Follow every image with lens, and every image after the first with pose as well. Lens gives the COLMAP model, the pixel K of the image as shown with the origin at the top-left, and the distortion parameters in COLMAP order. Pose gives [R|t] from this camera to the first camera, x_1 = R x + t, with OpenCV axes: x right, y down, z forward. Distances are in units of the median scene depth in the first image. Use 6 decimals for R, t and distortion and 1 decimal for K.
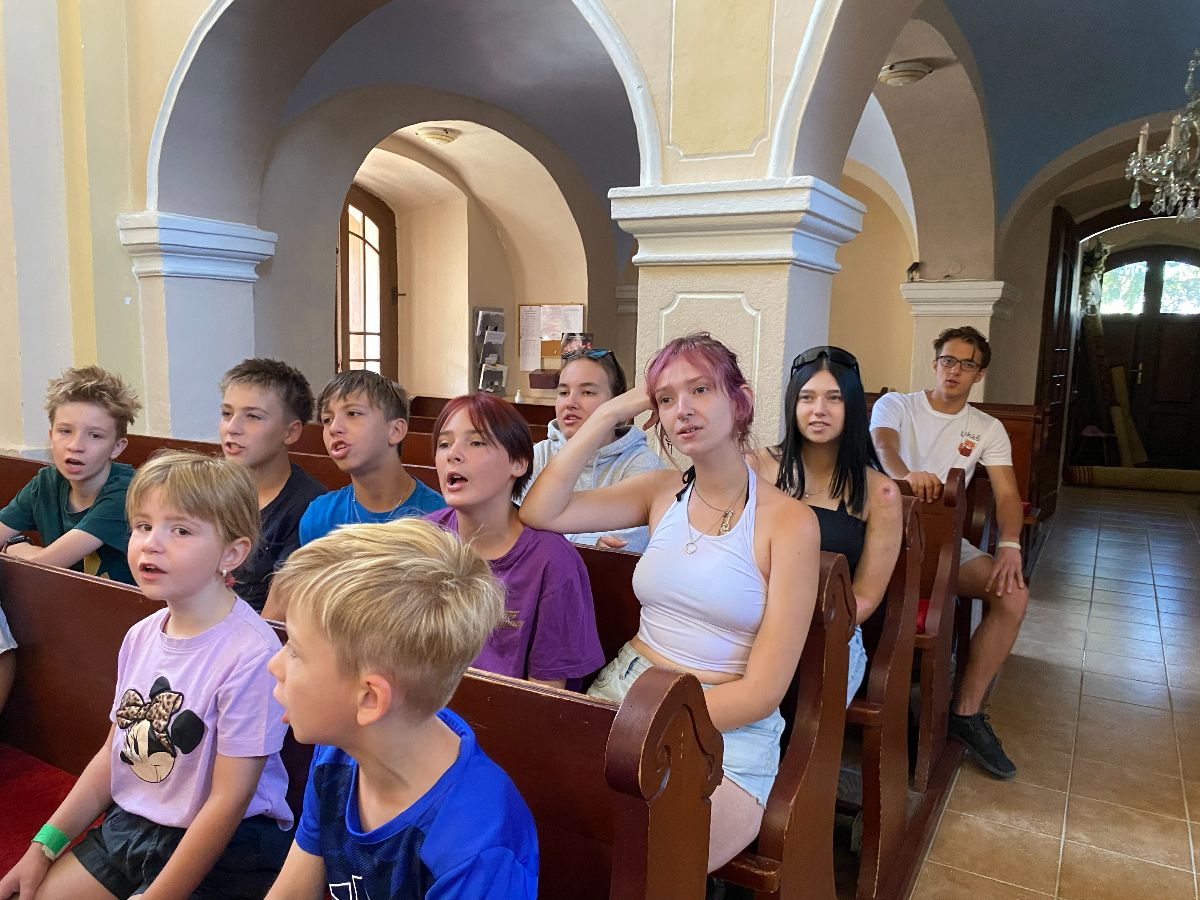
lens RADIAL K [[916.2, 0, 593.2], [0, 916.2, 450.5], [0, 0, 1]] dist [0.031459, -0.026421]
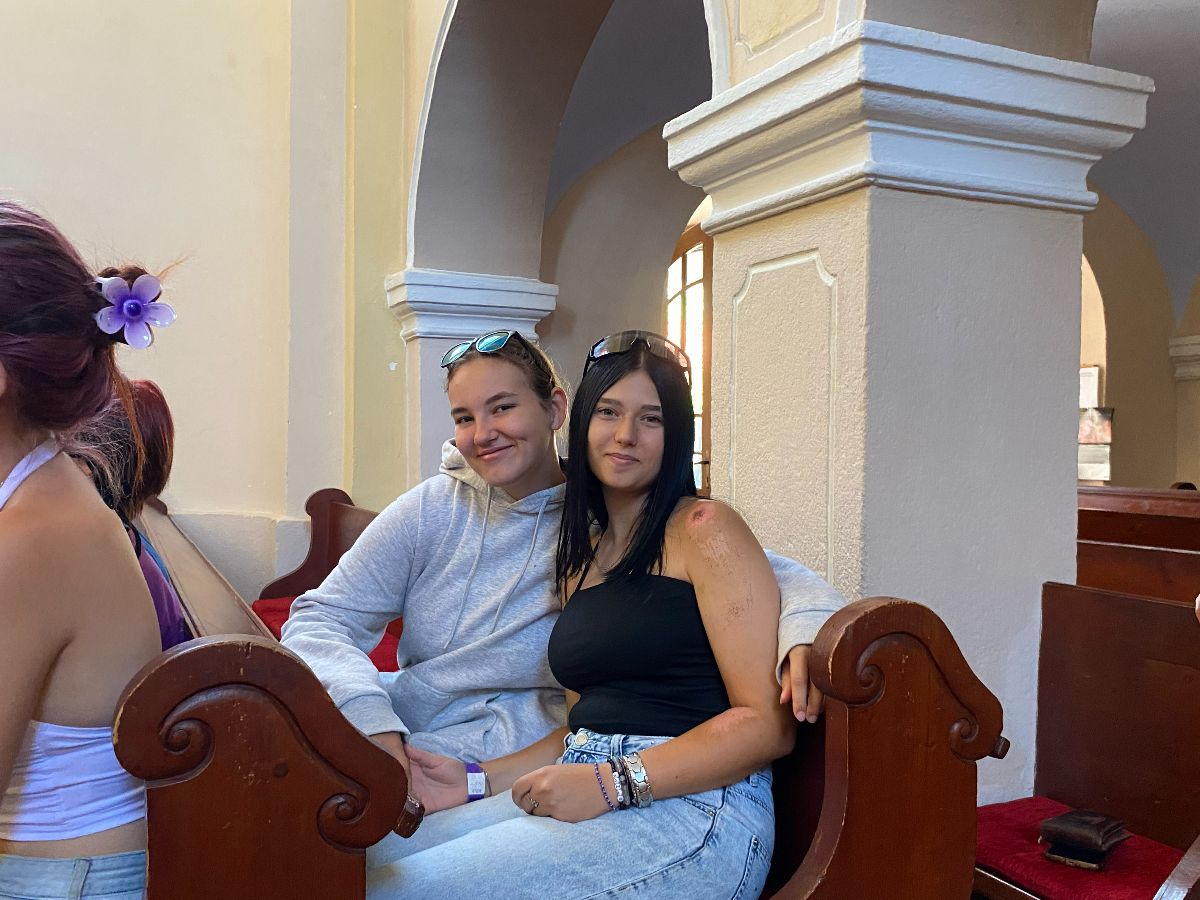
lens RADIAL K [[1093.6, 0, 602.2], [0, 1093.6, 451.5], [0, 0, 1]] dist [0.001918, 0.000000]
pose [[0.814087, -0.011050, -0.580637, 0.301869], [-0.061645, 0.992526, -0.105318, 0.024199], [0.577461, 0.121532, 0.807322, 0.251910]]
